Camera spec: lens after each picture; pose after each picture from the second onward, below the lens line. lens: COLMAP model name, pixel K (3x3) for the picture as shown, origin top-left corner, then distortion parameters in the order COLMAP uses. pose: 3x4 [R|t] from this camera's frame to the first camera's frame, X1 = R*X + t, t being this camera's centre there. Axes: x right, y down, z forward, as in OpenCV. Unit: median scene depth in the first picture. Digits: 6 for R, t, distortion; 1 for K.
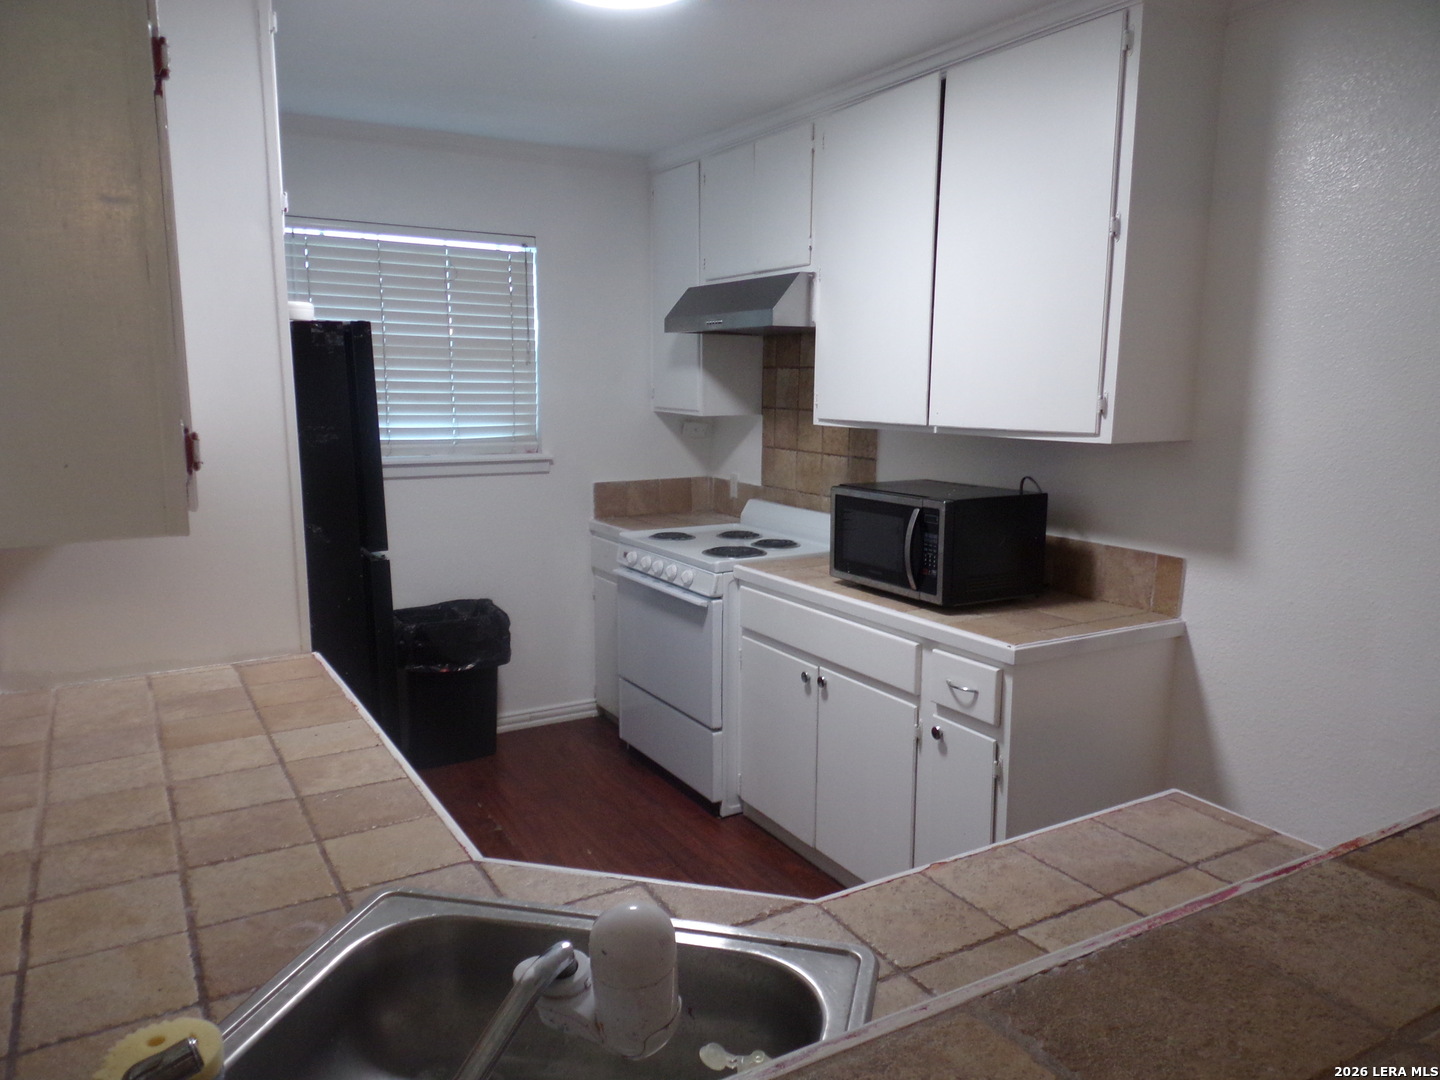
lens RADIAL K [[1020.0, 0, 717.4], [0, 1020.0, 539.3], [0, 0, 1]] dist [0.110872, -0.144217]
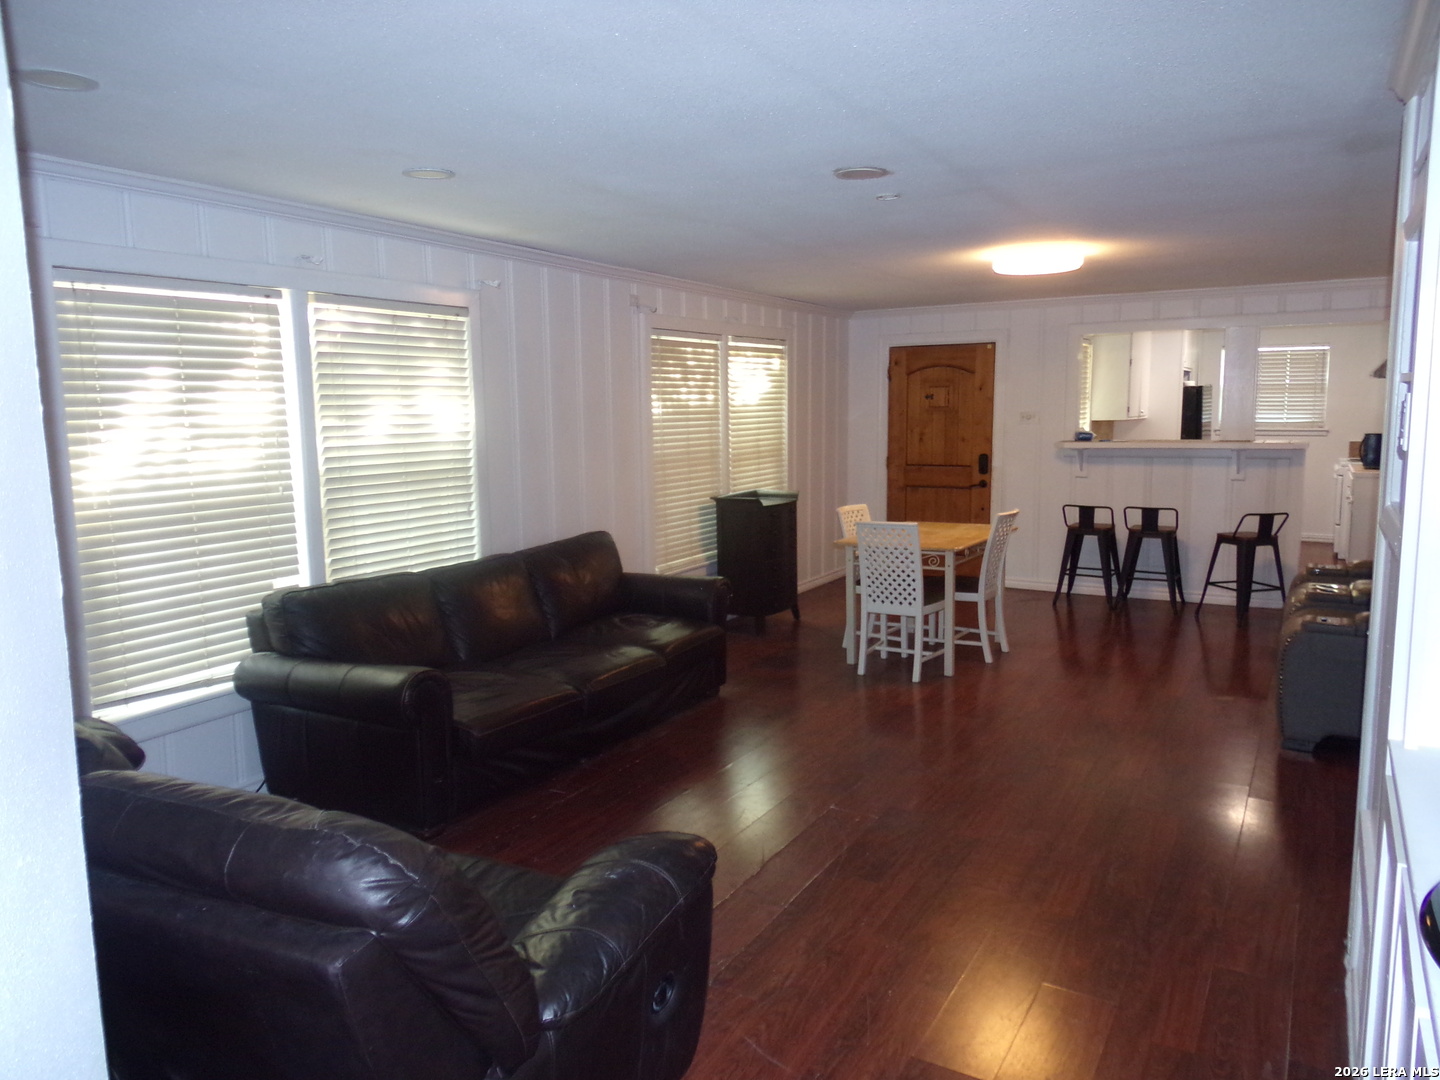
lens RADIAL K [[1016.4, 0, 711.4], [0, 1016.4, 541.5], [0, 0, 1]] dist [0.112738, -0.135428]
pose [[0.490580, 0.105924, -0.864935, 1.353411], [-0.125218, 0.990852, 0.050322, 0.255533], [0.862353, 0.083618, 0.499355, -1.556519]]
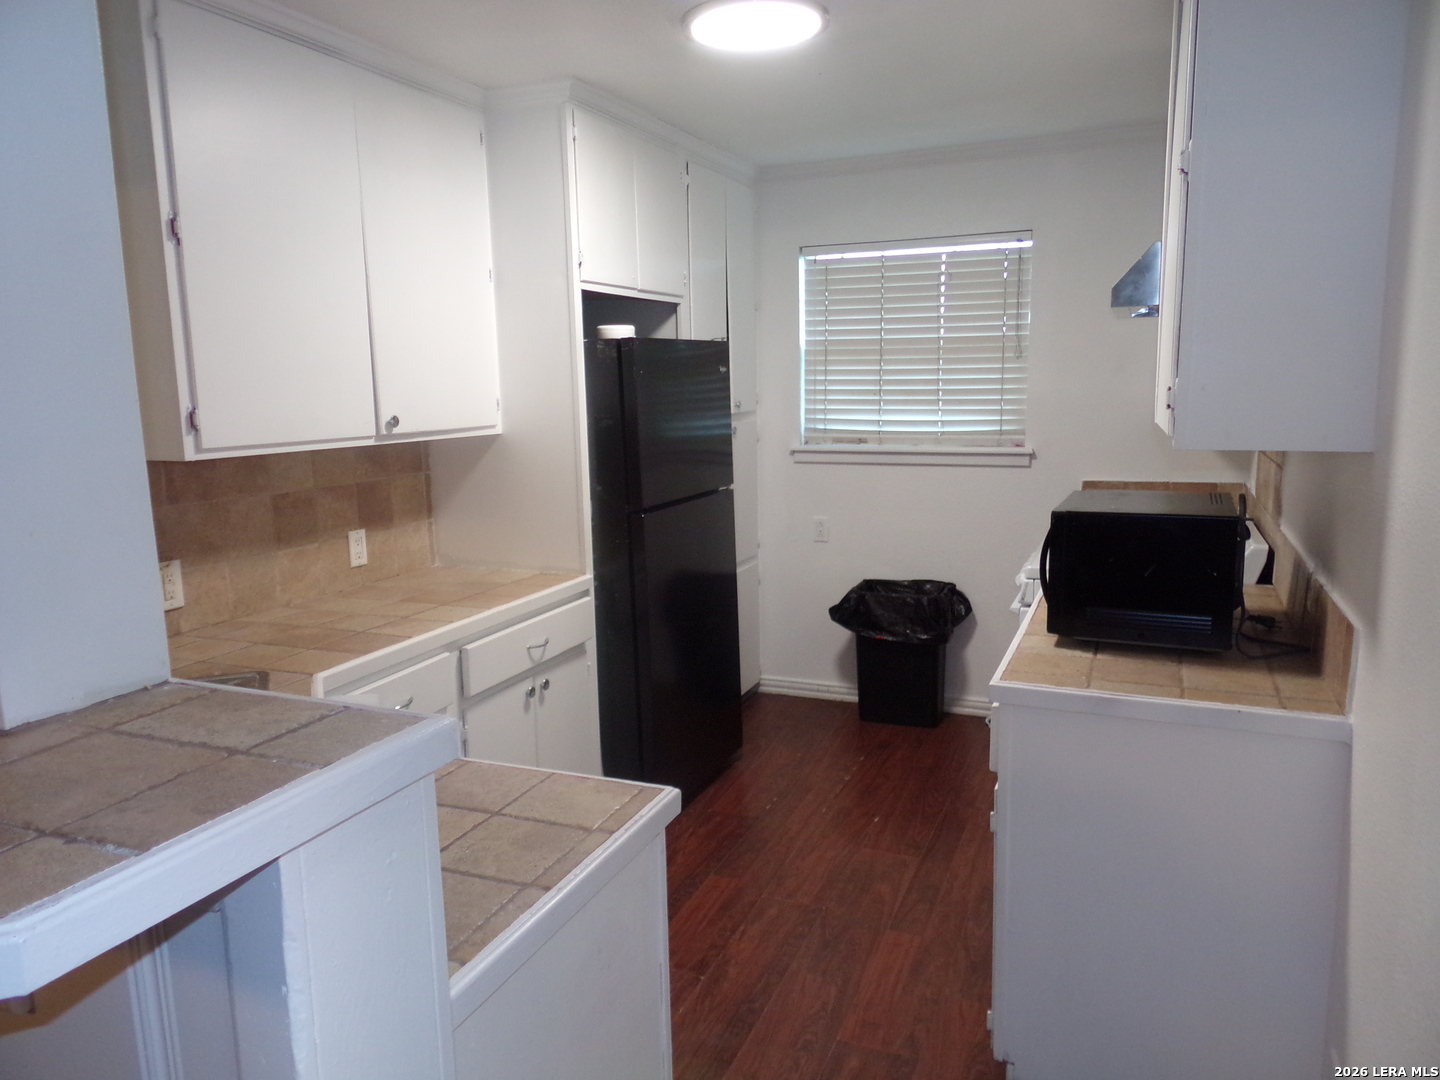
lens RADIAL K [[1016.4, 0, 711.4], [0, 1016.4, 541.5], [0, 0, 1]] dist [0.112738, -0.135428]
pose [[0.592304, 0.112470, -0.797826, 0.474553], [-0.107361, 0.992396, 0.060194, -0.021289], [0.798530, 0.050002, 0.599875, 0.170267]]
